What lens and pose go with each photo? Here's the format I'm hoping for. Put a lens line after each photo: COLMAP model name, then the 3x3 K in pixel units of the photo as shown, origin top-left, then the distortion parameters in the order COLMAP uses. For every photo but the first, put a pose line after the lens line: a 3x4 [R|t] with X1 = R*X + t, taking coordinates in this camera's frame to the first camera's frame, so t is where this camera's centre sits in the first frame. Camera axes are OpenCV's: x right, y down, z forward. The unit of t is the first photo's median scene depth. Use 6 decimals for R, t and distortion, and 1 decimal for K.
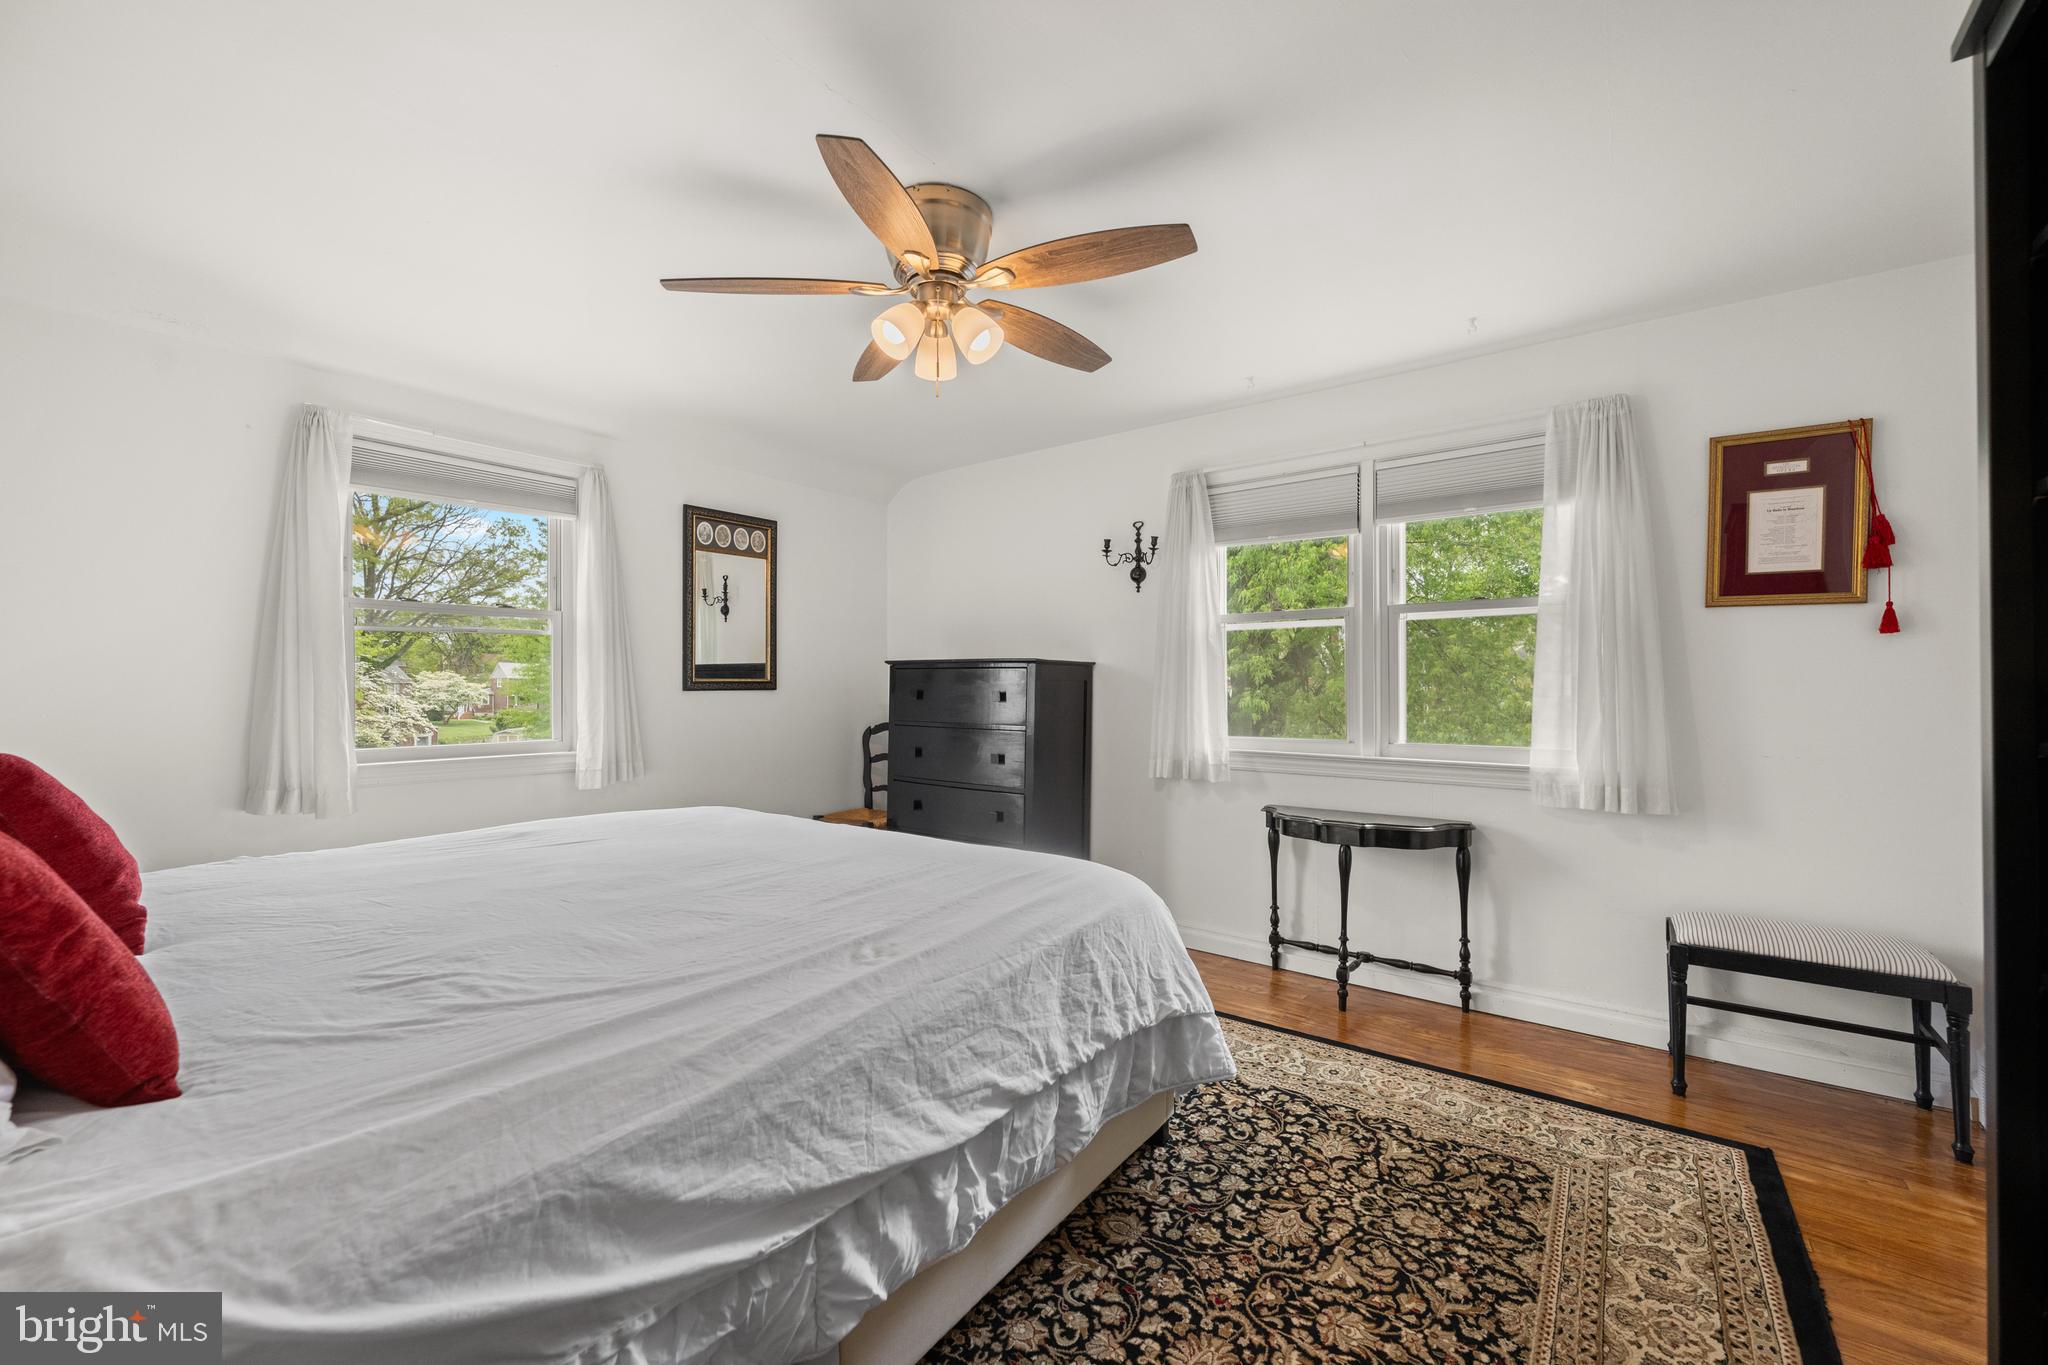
lens RADIAL K [[823.5, 0, 1024.0], [0, 823.5, 682.5], [0, 0, 1]] dist [-0.000118, -0.000038]
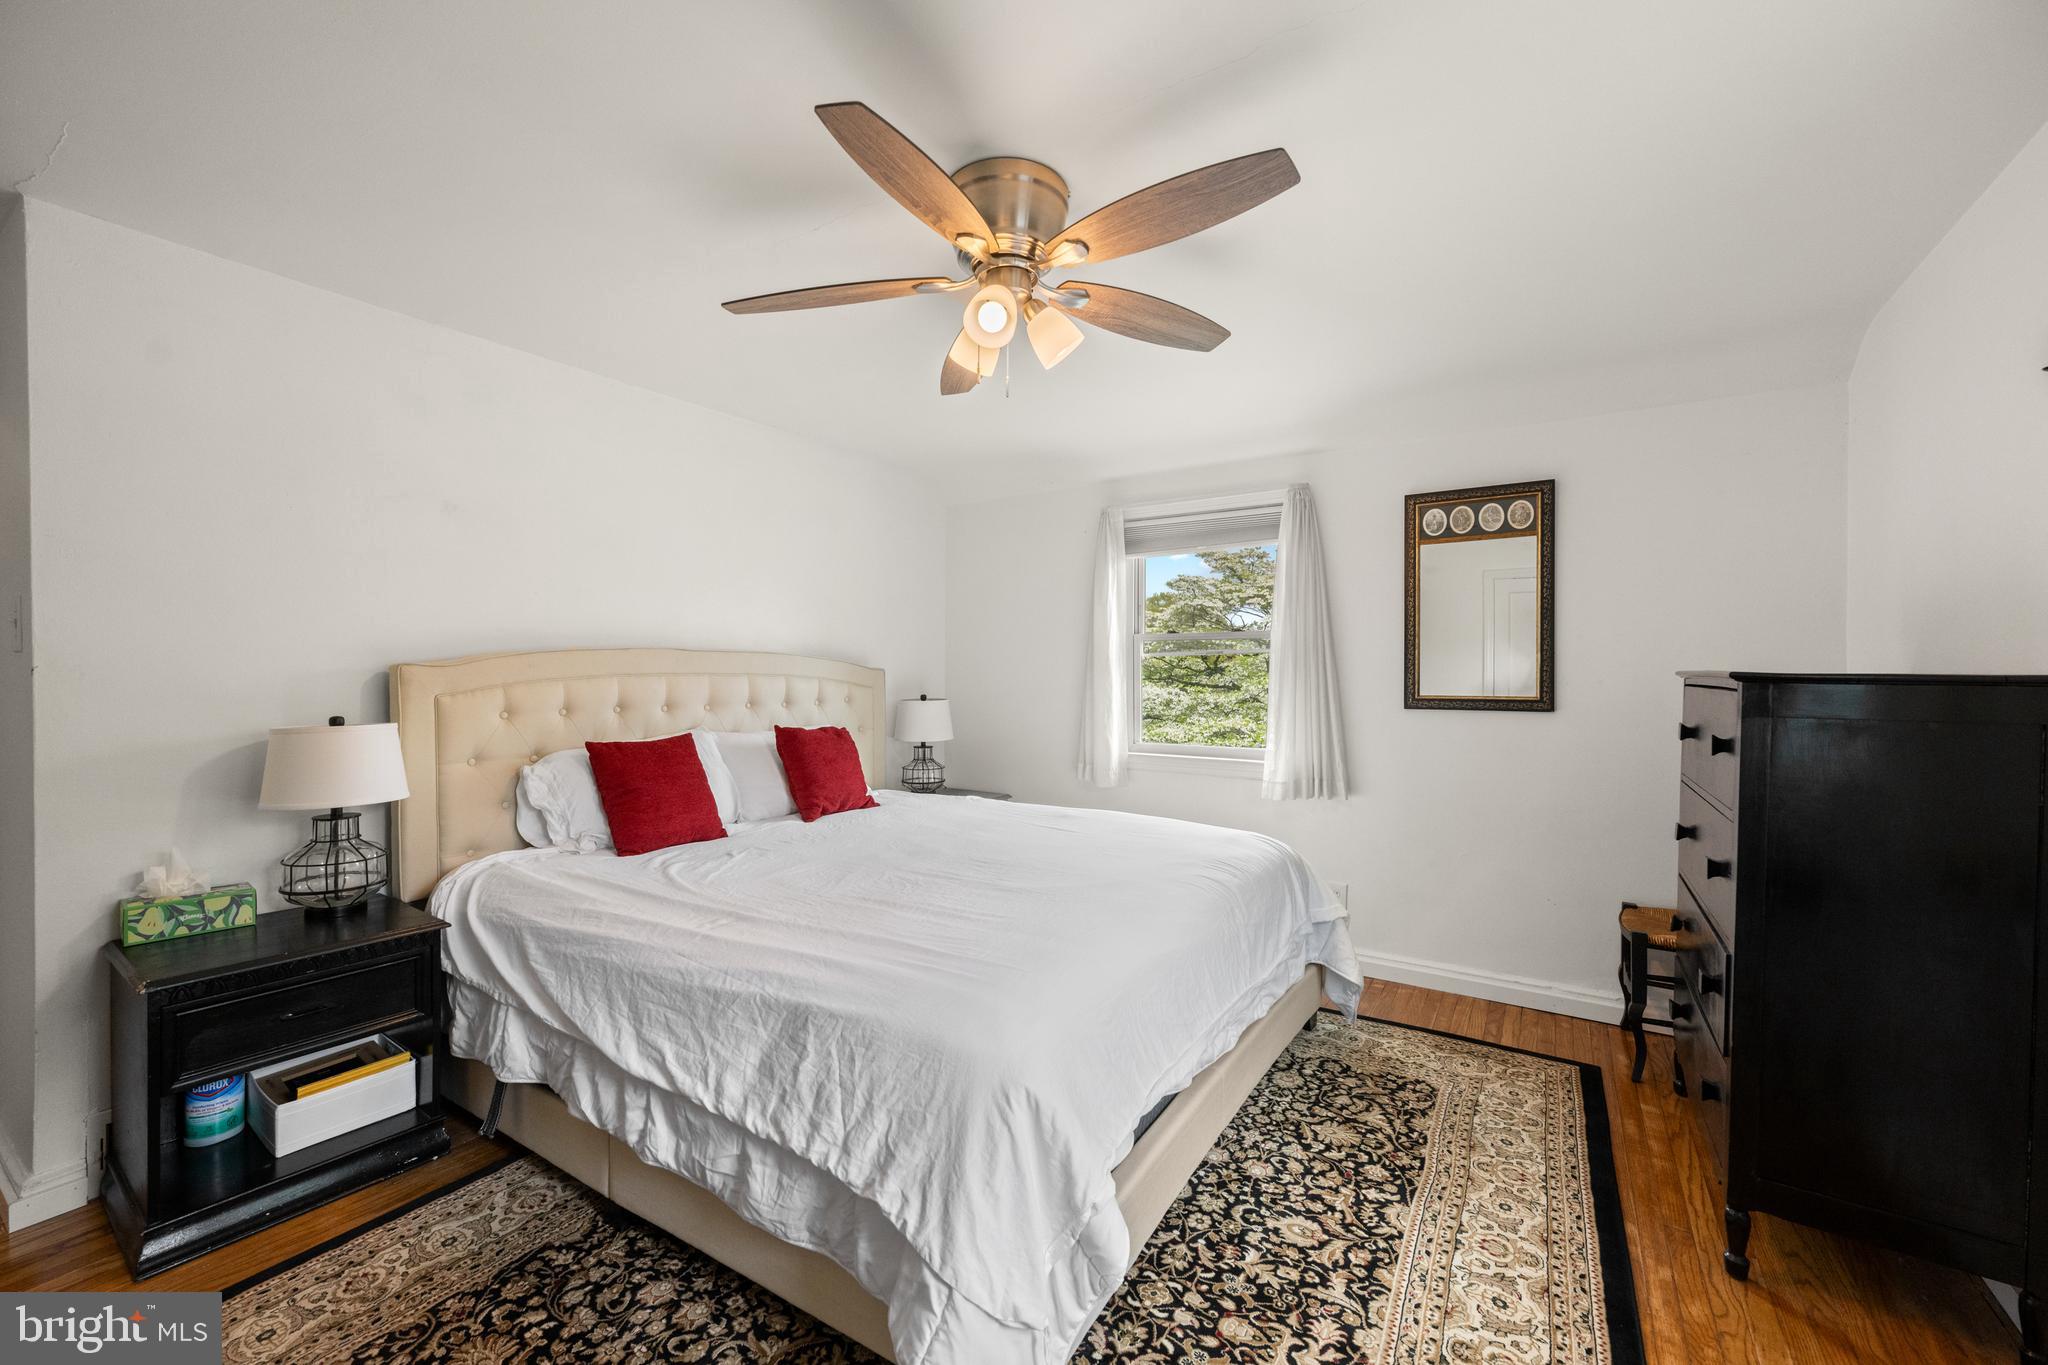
lens RADIAL K [[821.5, 0, 998.8], [0, 821.5, 675.8], [0, 0, 1]] dist [-0.002366, -0.000223]
pose [[0.057806, 0.003417, -0.998322, 0.931588], [-0.002965, 0.999990, 0.003251, -0.056254], [0.998323, 0.002772, 0.057815, 1.118131]]
